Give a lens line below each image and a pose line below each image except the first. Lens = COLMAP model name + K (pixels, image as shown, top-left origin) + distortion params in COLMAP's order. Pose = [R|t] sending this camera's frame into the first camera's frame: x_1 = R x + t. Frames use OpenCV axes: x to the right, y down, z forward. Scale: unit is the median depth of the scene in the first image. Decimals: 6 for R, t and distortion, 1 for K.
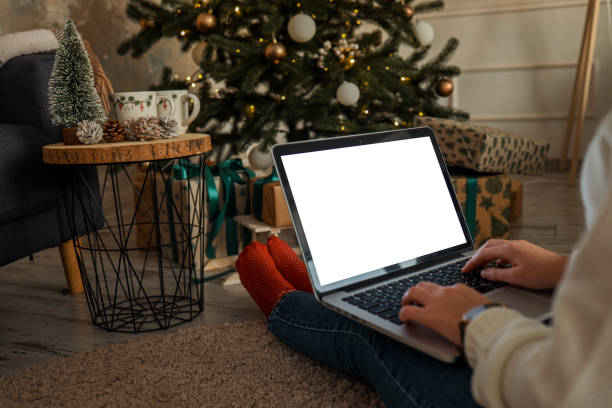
lens RADIAL K [[706.9, 0, 306.0], [0, 706.9, 204.0], [0, 0, 1]] dist [0.020145, -0.028325]
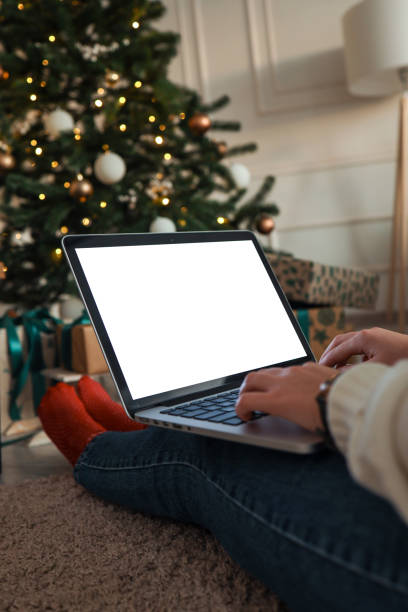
lens RADIAL K [[706.9, 0, 204.0], [0, 706.9, 306.0], [0, 0, 1]] dist [0.020145, -0.028325]
pose [[0.992967, -0.054155, 0.105282, 0.011567], [0.066580, 0.990739, -0.118333, 0.058113], [-0.097898, 0.124510, 0.987377, 0.106103]]
